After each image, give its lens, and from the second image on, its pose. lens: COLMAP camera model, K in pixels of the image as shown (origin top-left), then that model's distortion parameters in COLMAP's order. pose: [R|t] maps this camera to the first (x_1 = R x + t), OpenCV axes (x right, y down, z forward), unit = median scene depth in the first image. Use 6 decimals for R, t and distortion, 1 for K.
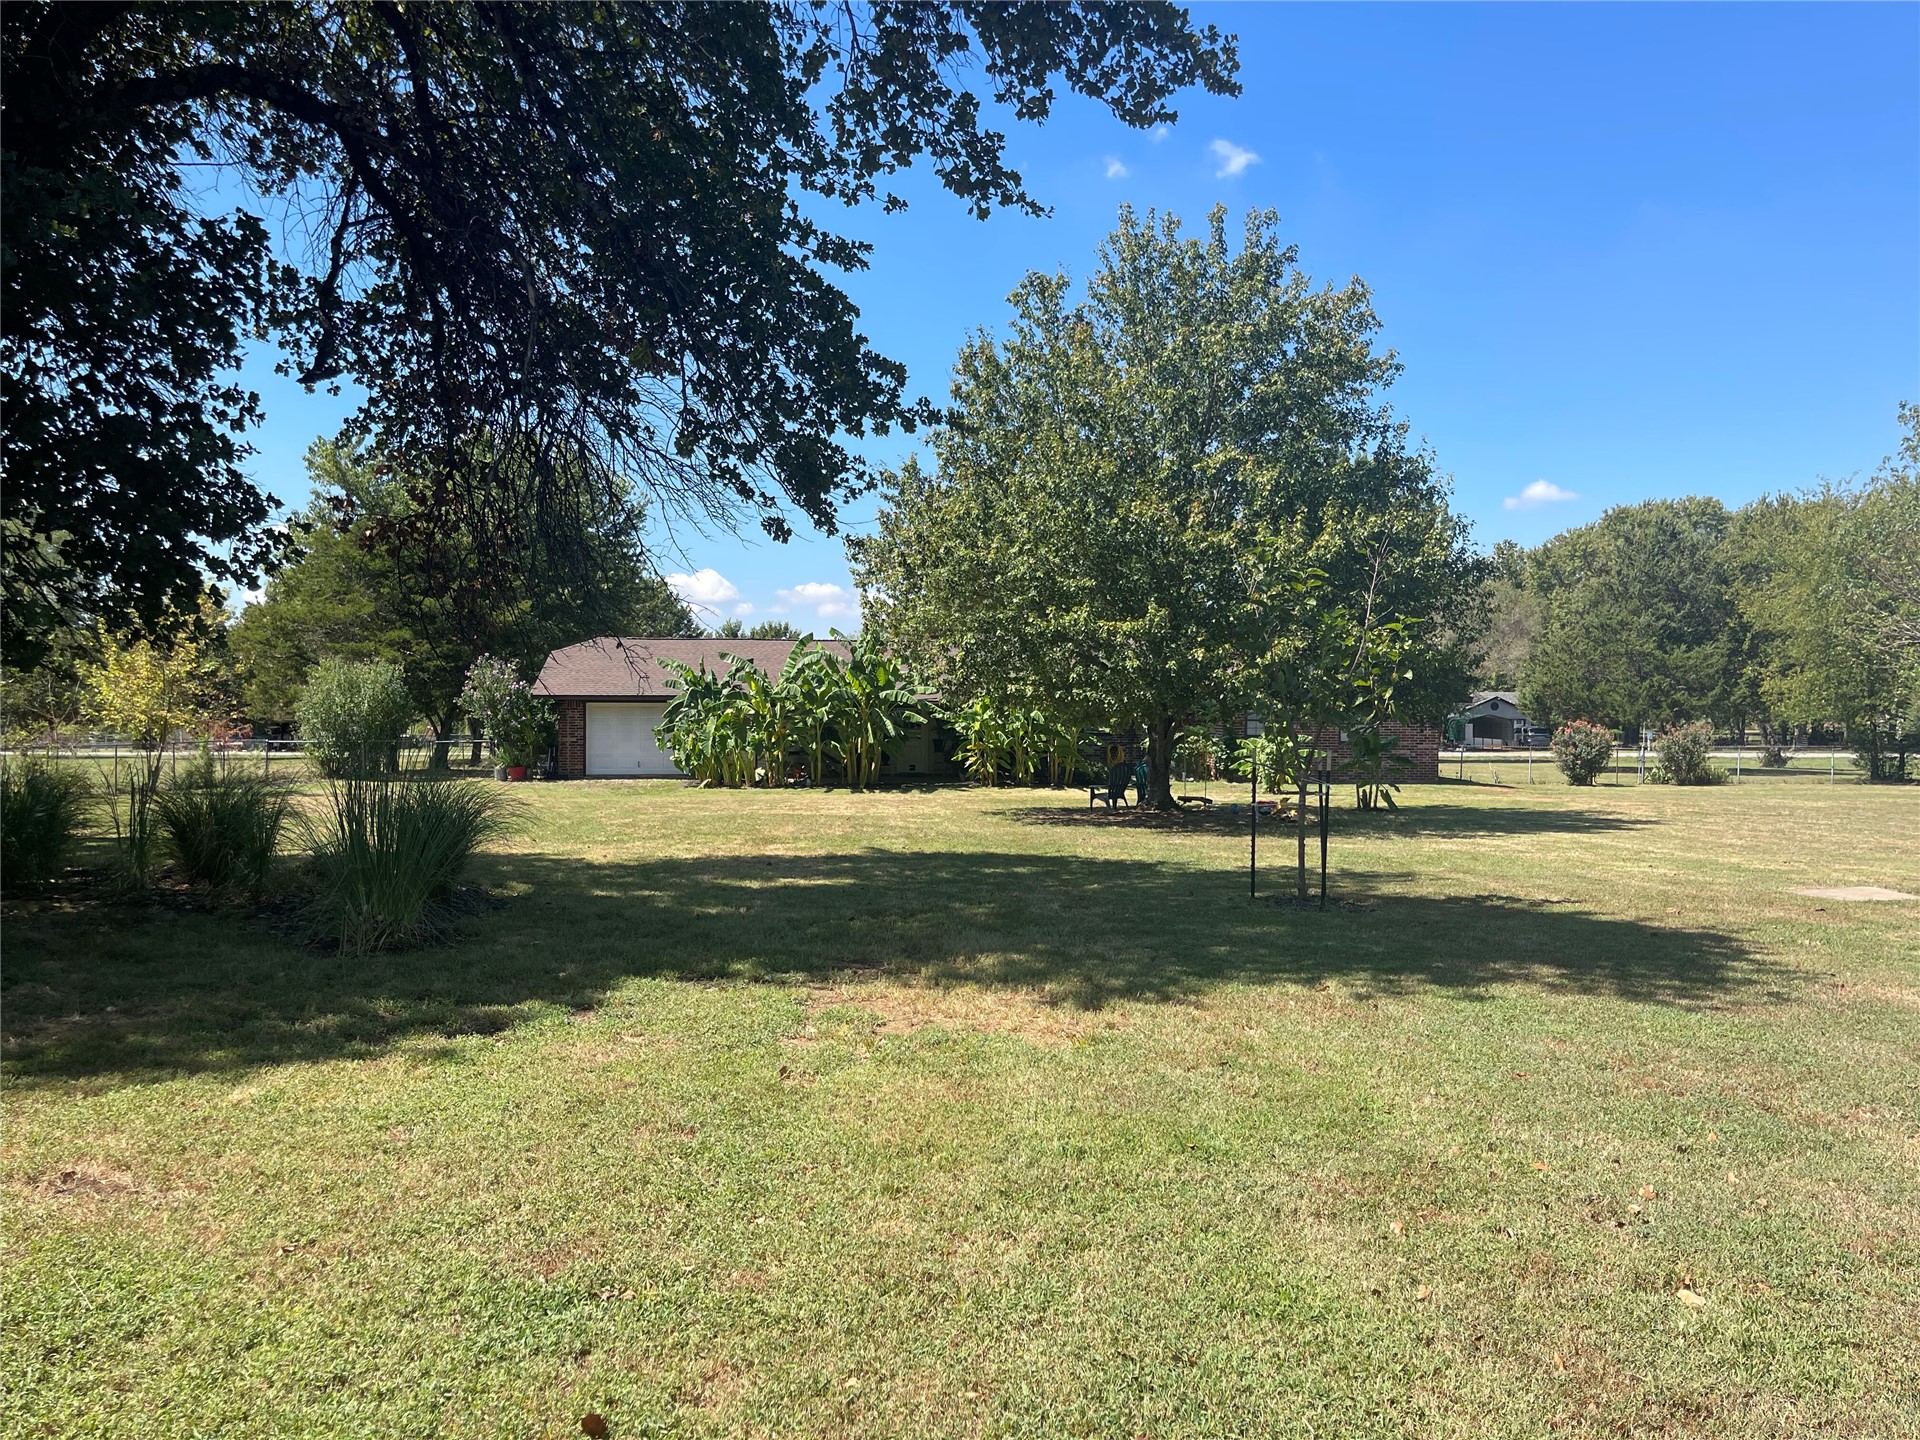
lens RADIAL K [[1541.1, 0, 960.0], [0, 1541.1, 720.0], [0, 0, 1]] dist [0.051555, -0.012070]
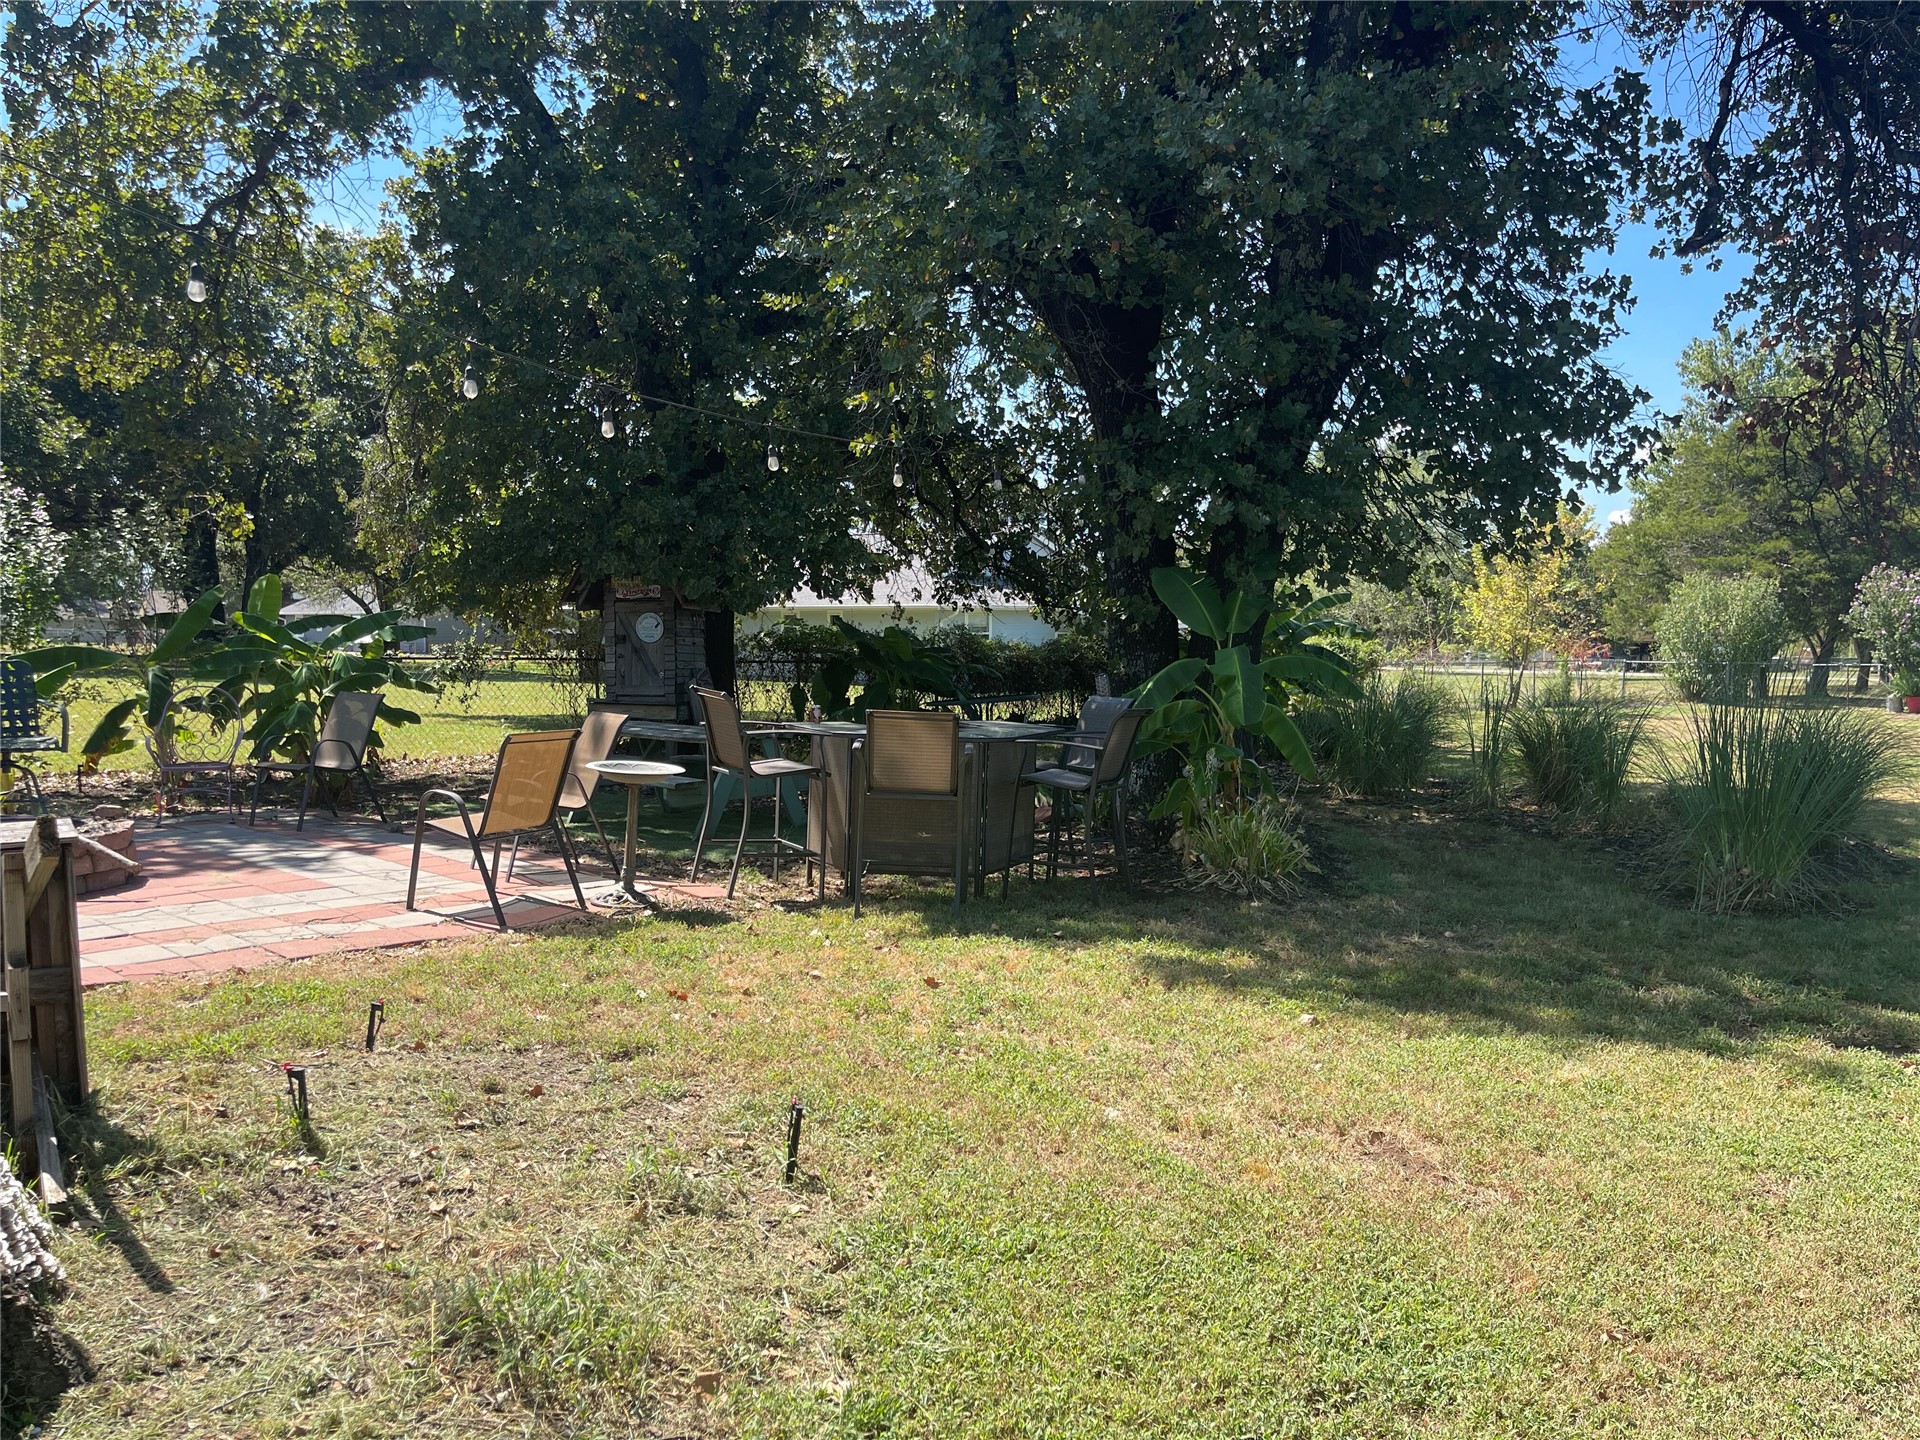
lens RADIAL K [[1443.8, 0, 956.6], [0, 1443.8, 743.3], [0, 0, 1]] dist [0.076464, -0.124158]
pose [[0.659740, 0.058352, -0.749225, -0.053988], [-0.006858, 0.997407, 0.071642, 0.003661], [0.751463, -0.042127, 0.658429, 0.130028]]
